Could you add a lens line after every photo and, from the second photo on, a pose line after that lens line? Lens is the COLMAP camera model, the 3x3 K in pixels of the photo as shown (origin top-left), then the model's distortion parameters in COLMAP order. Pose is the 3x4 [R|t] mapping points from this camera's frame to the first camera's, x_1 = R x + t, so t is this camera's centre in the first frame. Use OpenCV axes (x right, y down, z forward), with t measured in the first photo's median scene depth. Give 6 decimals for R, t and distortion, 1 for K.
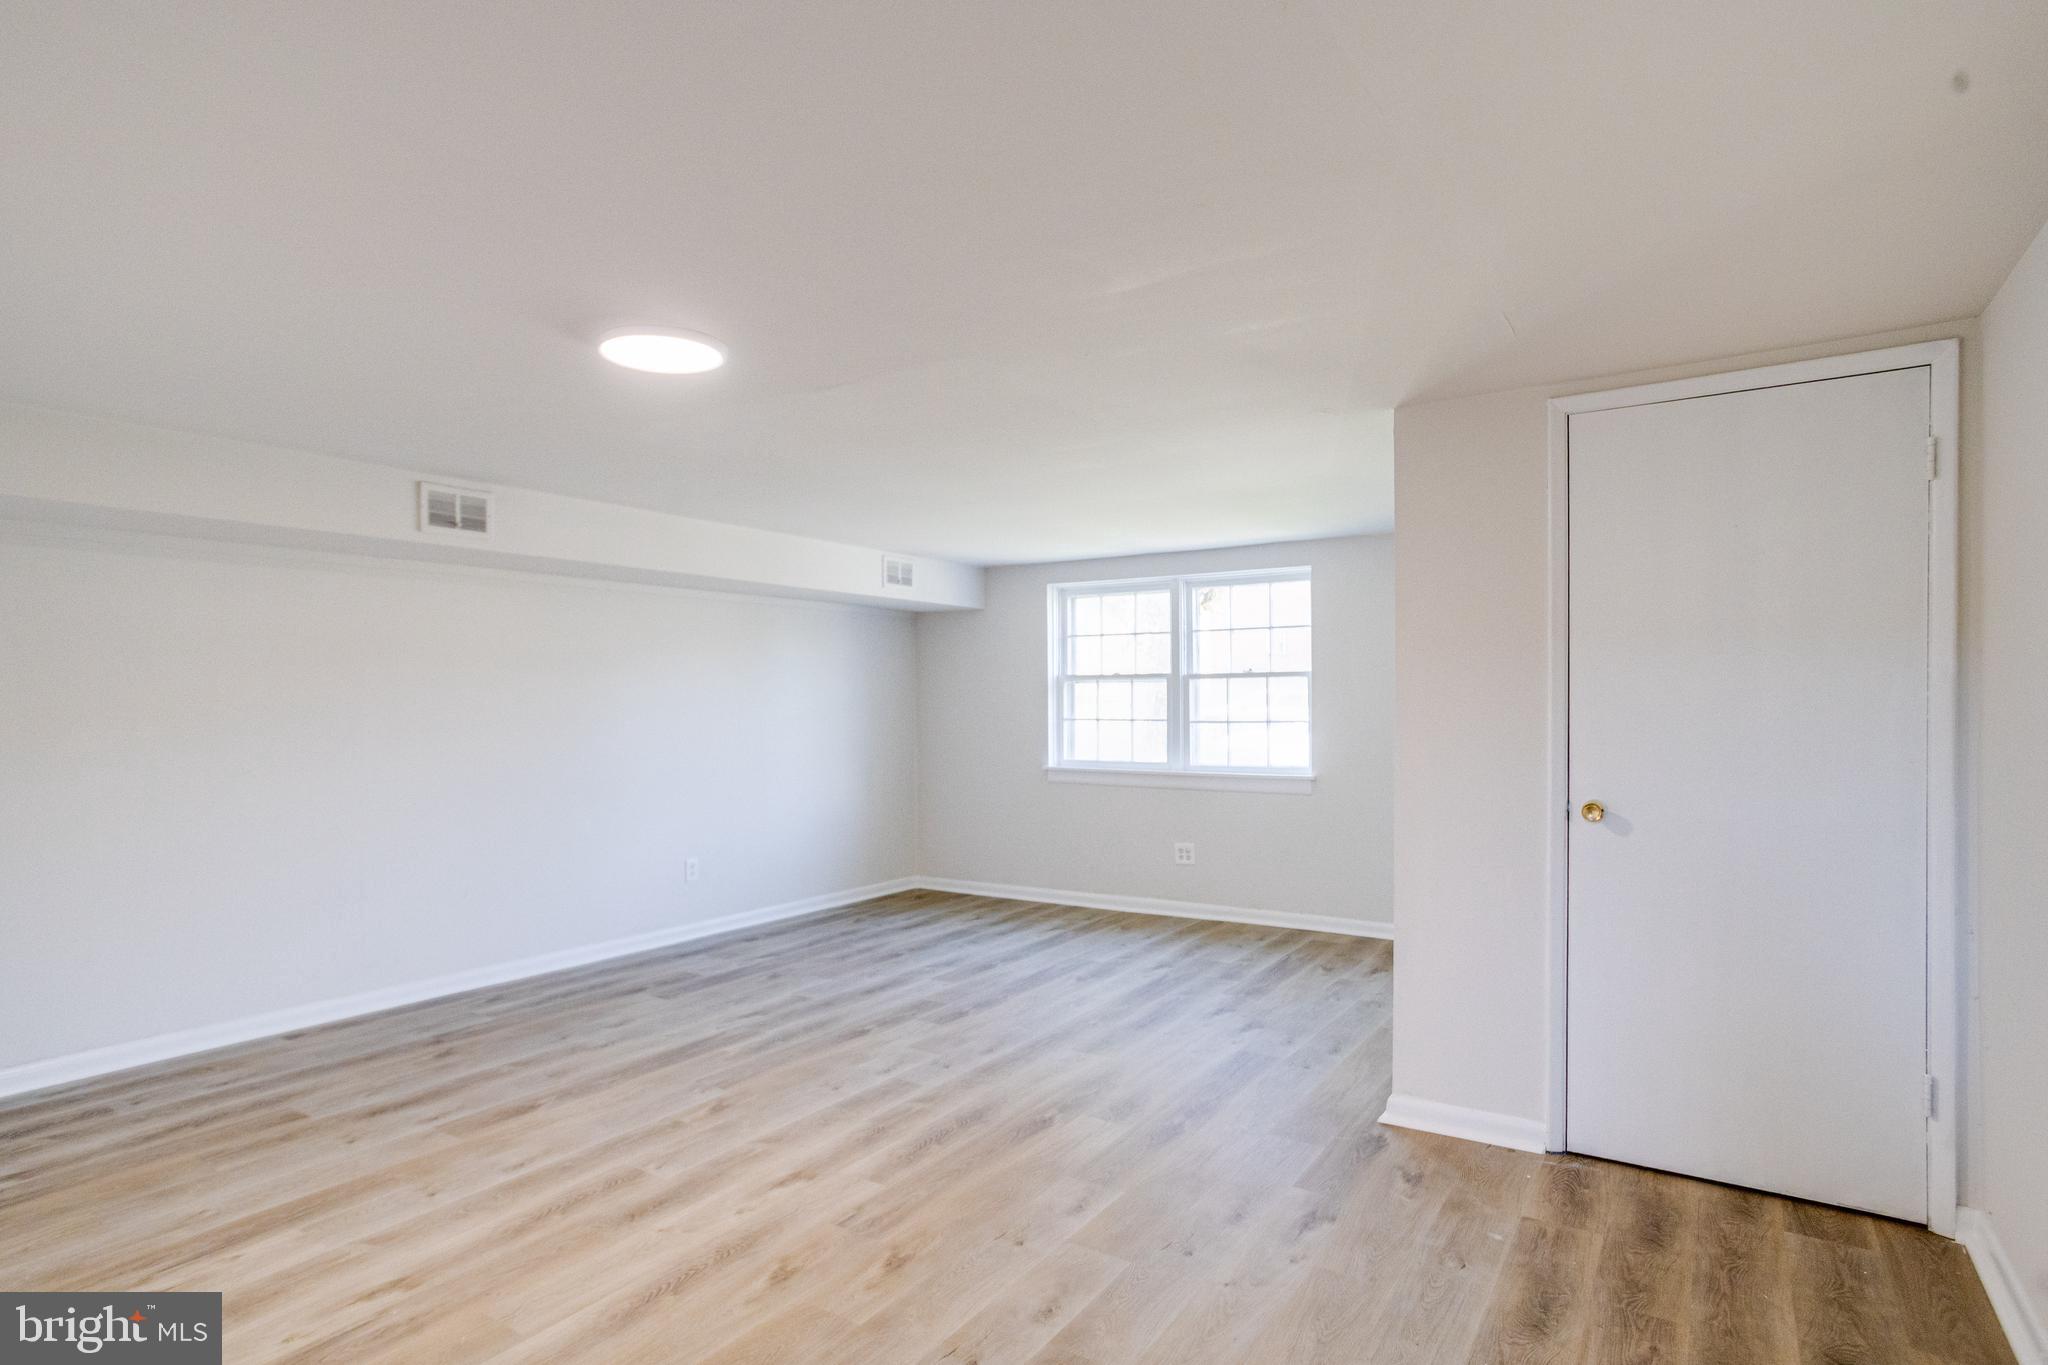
lens RADIAL K [[1085.2, 0, 1011.3], [0, 1085.2, 677.1], [0, 0, 1]] dist [-0.051073, 0.037674]
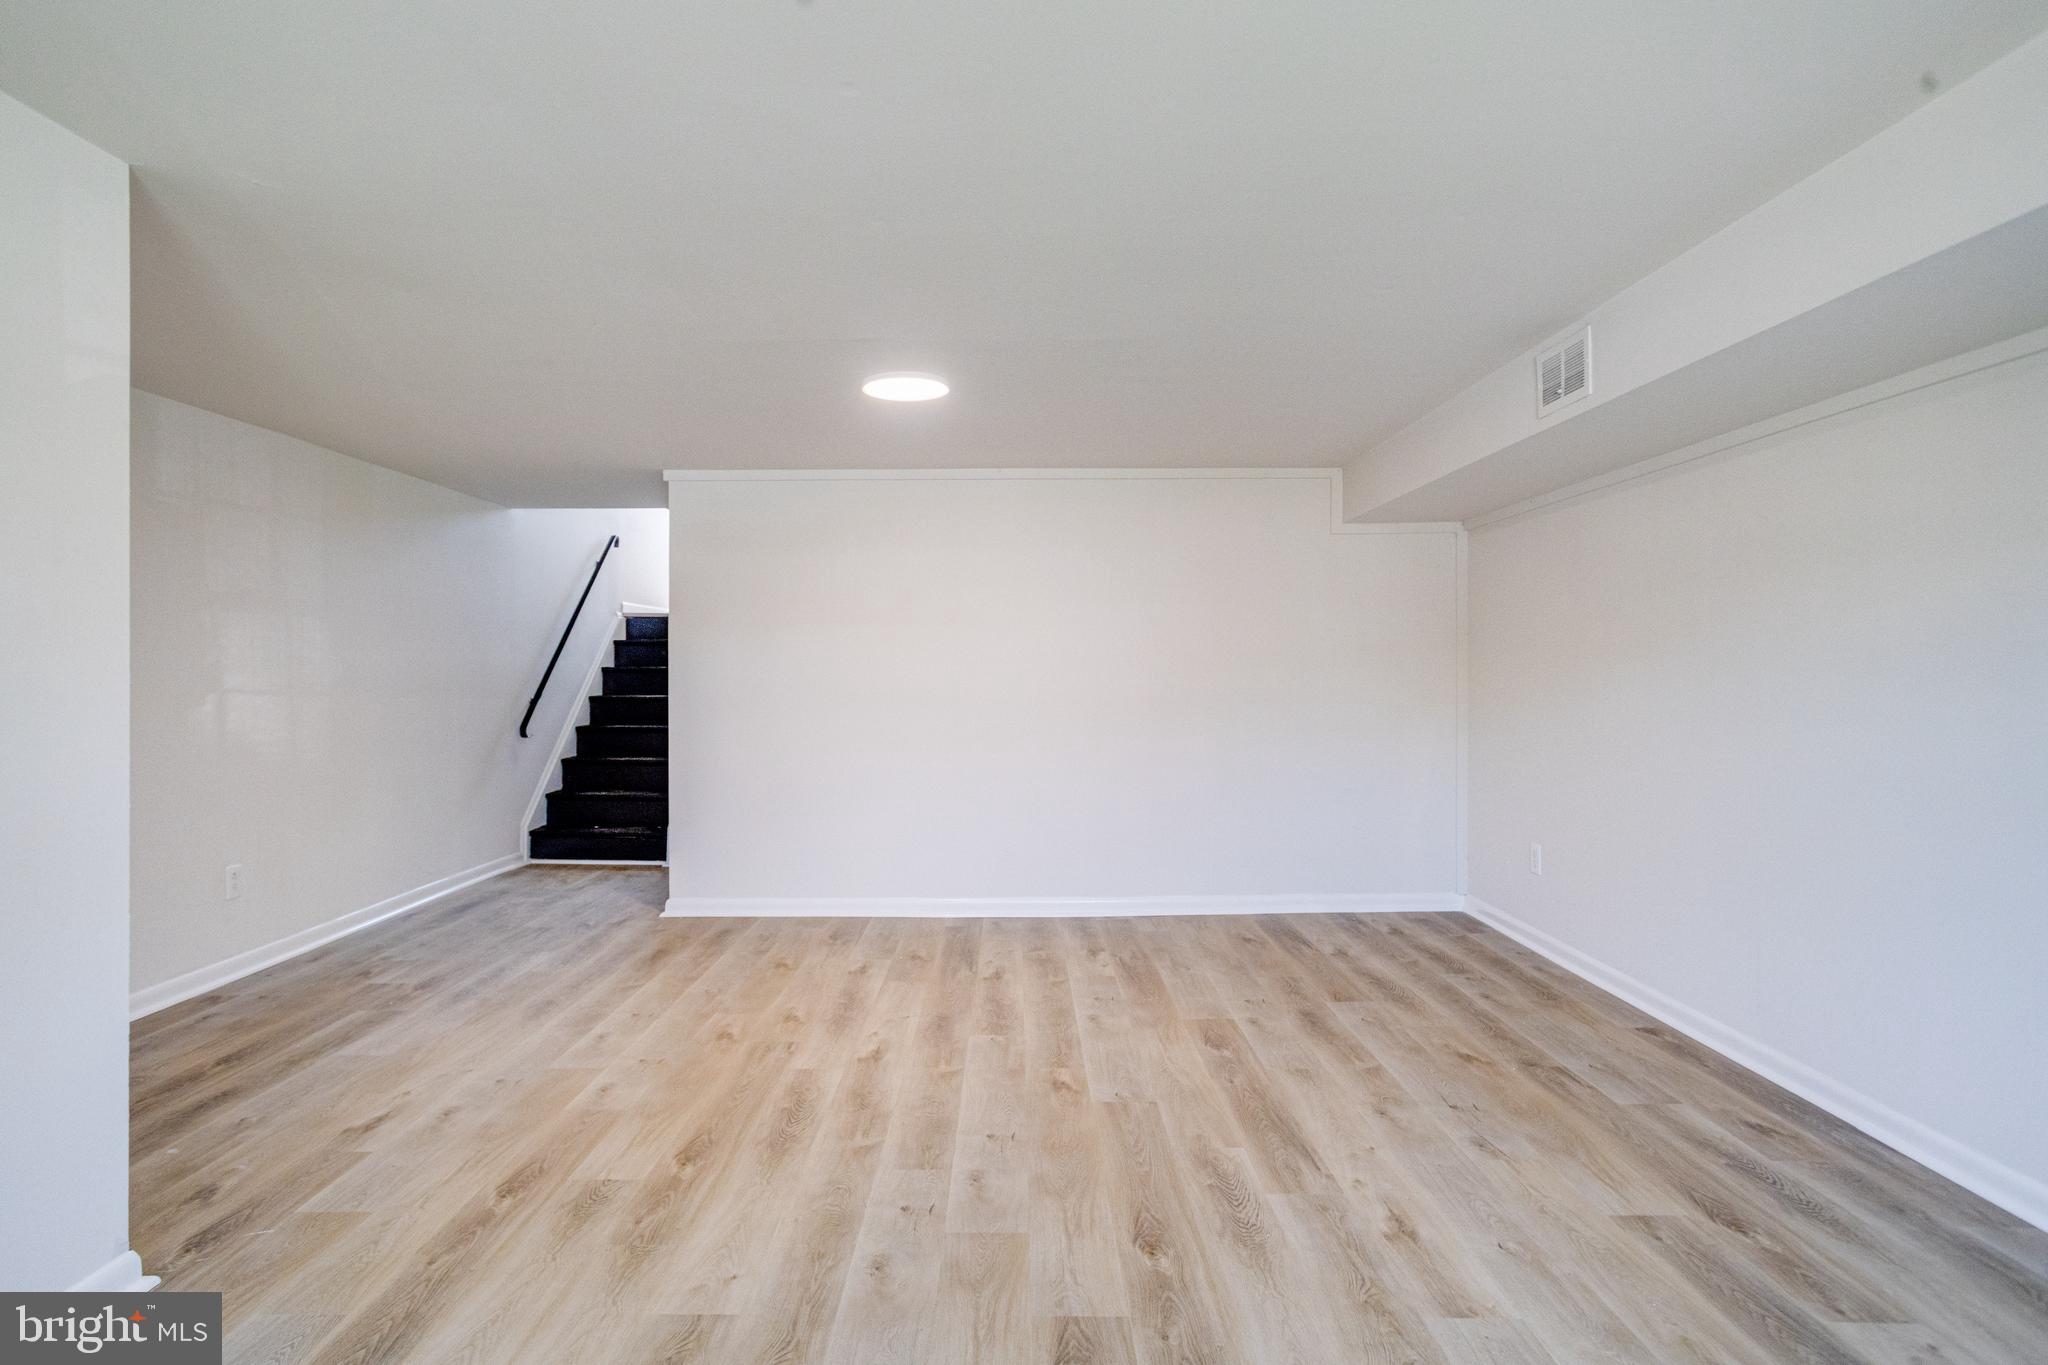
lens RADIAL K [[1091.0, 0, 1024.0], [0, 1091.0, 682.5], [0, 0, 1]] dist [-0.048048, 0.039428]
pose [[-0.832737, 0.014513, -0.553478, 0.204031], [0.019439, 0.999806, -0.003031, 0.052816], [0.553327, -0.013283, -0.832858, 1.413950]]
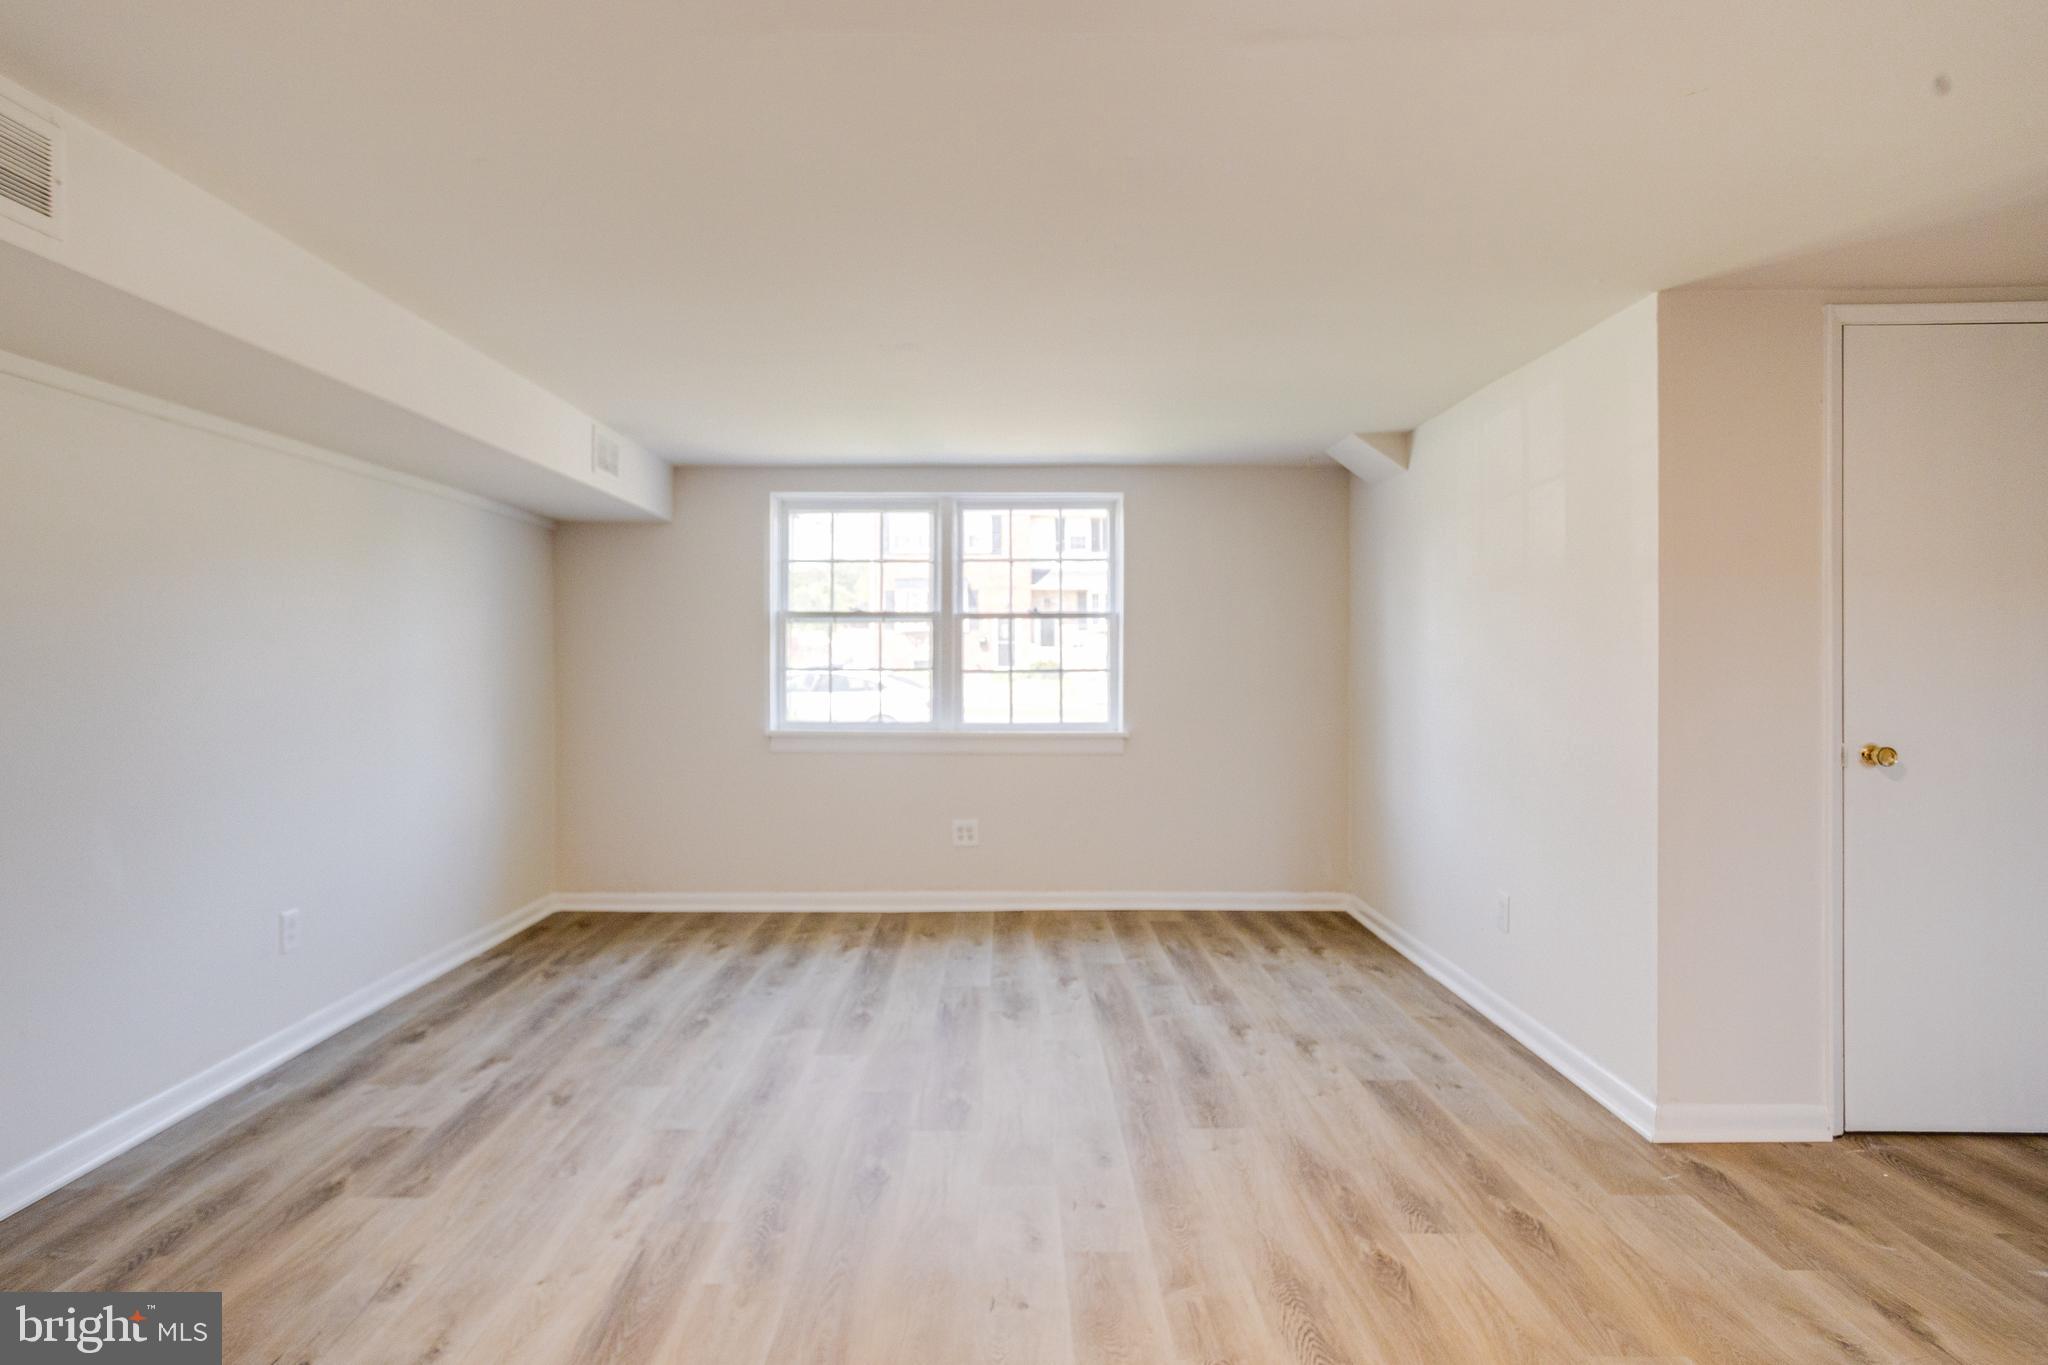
lens RADIAL K [[1097.8, 0, 1009.1], [0, 1097.8, 631.6], [0, 0, 1]] dist [-0.057204, 0.041933]
pose [[0.834044, 0.016168, 0.551462, -0.418068], [-0.014993, 0.999866, -0.006639, 0.024937], [-0.551495, -0.002731, 0.834174, 0.448860]]
